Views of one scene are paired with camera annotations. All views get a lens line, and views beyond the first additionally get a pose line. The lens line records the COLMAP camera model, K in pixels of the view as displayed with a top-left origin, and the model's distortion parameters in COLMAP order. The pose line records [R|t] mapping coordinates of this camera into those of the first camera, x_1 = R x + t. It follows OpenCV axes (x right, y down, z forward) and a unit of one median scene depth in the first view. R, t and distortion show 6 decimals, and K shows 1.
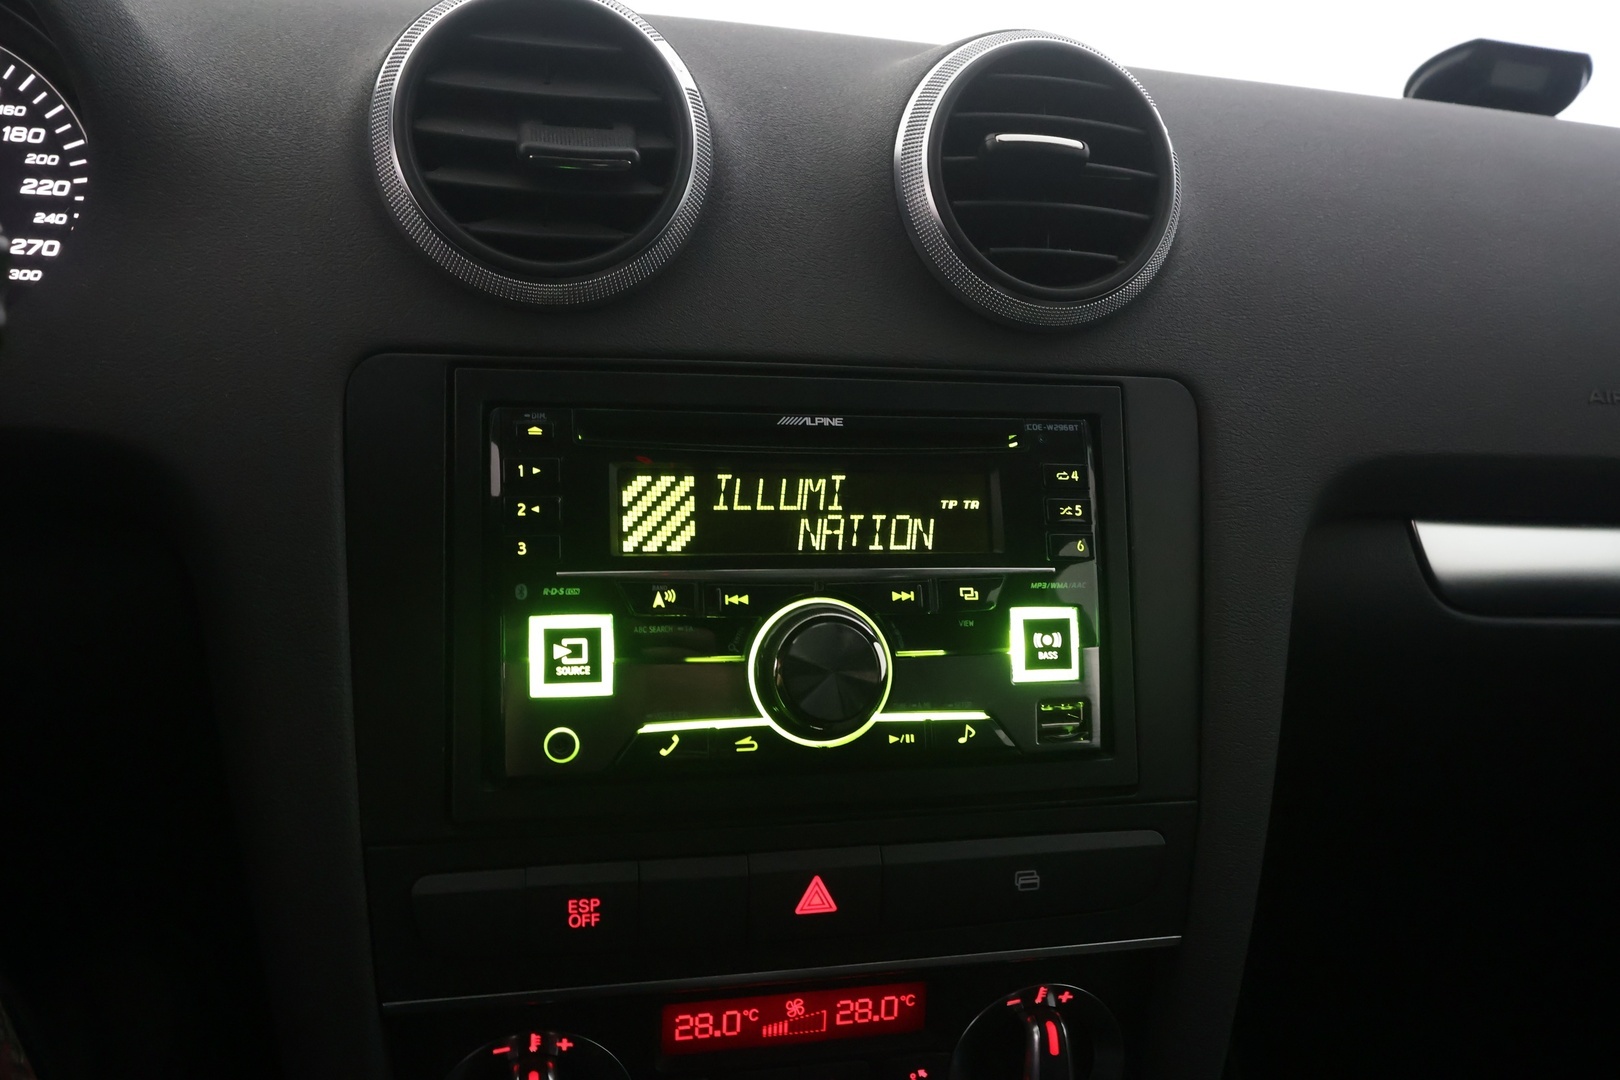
lens RADIAL K [[1305.3, 0, 817.2], [0, 1305.3, 536.5], [0, 0, 1]] dist [-0.001066, -0.002801]
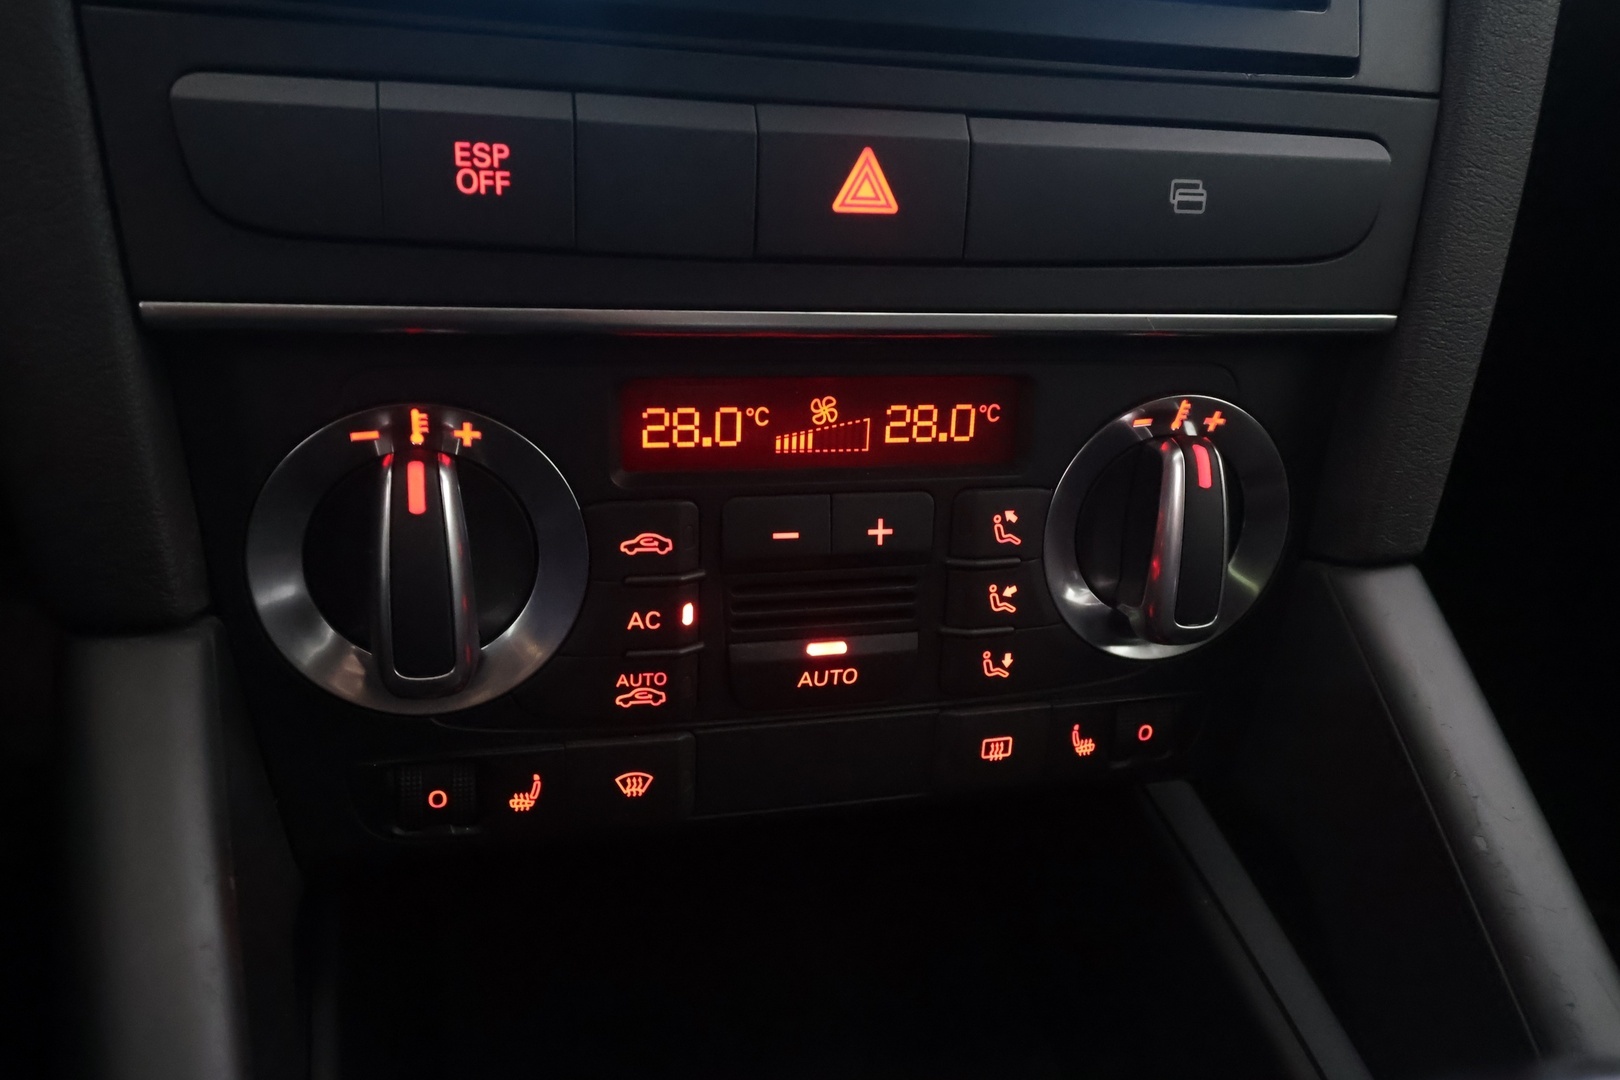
lens RADIAL K [[1229.7, 0, 810.7], [0, 1229.7, 543.6], [0, 0, 1]] dist [0.004635, 0.007134]
pose [[0.999547, -0.006305, 0.029440, -0.043399], [0.002157, 0.990312, 0.138846, 0.349637], [-0.030031, -0.138720, 0.989876, 0.385010]]
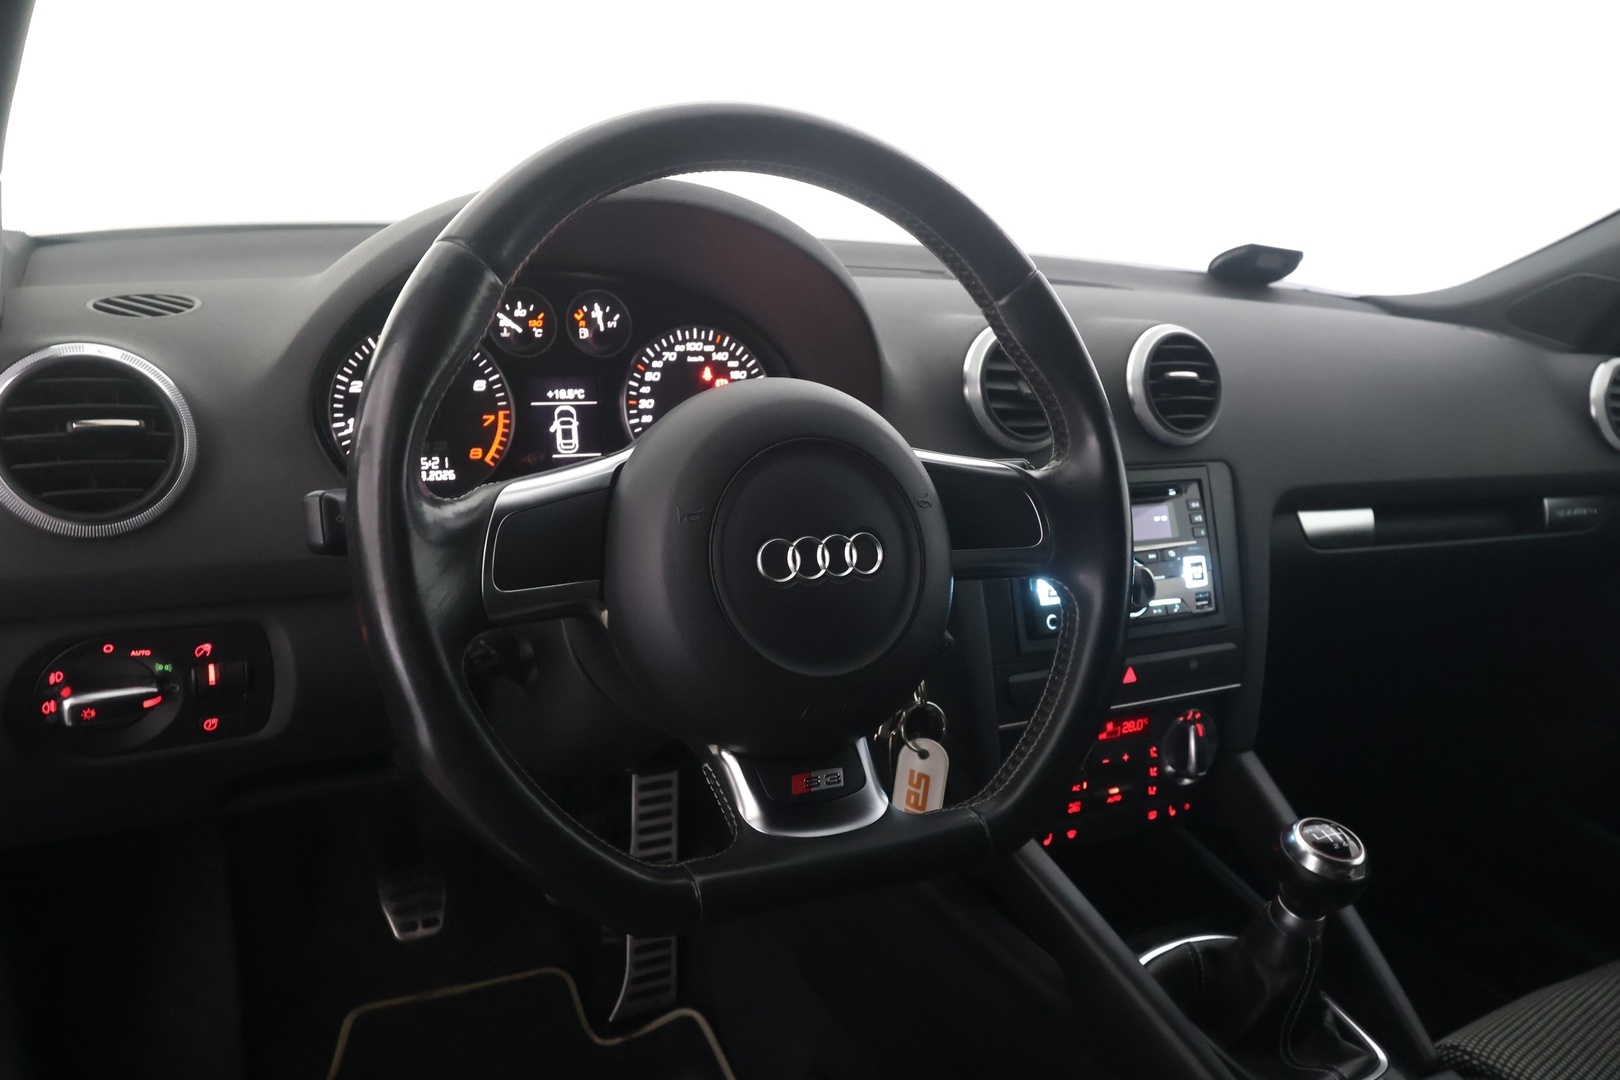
lens RADIAL K [[1305.3, 0, 812.1], [0, 1305.3, 548.6], [0, 0, 1]] dist [-0.001066, -0.002801]
pose [[0.963841, -0.070826, 0.256894, -1.197222], [0.065369, 0.997418, 0.029732, -0.086333], [-0.258337, -0.011864, 0.965982, -1.264026]]
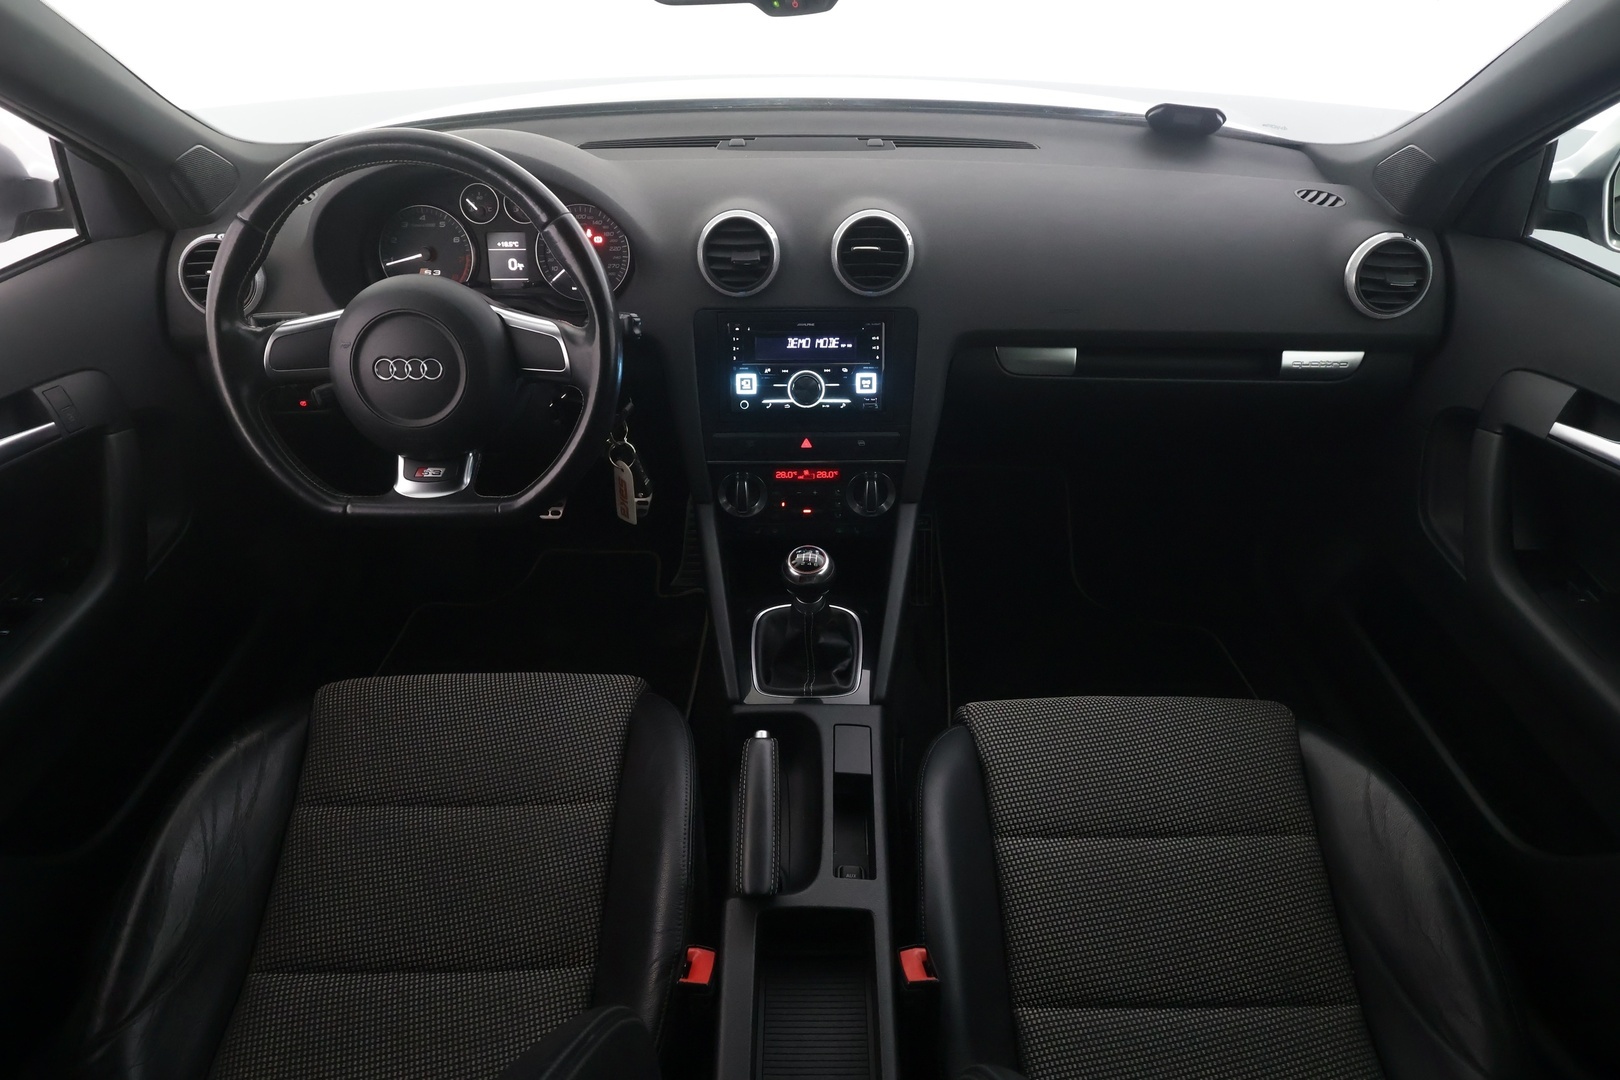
lens RADIAL K [[983.4, 0, 810.7], [0, 983.4, 551.7], [0, 0, 1]] dist [-0.005525, -0.001776]
pose [[0.970961, 0.068353, -0.229264, 0.720633], [0.003733, 0.953870, 0.300196, -0.318249], [0.239207, -0.292334, 0.925916, -1.900842]]
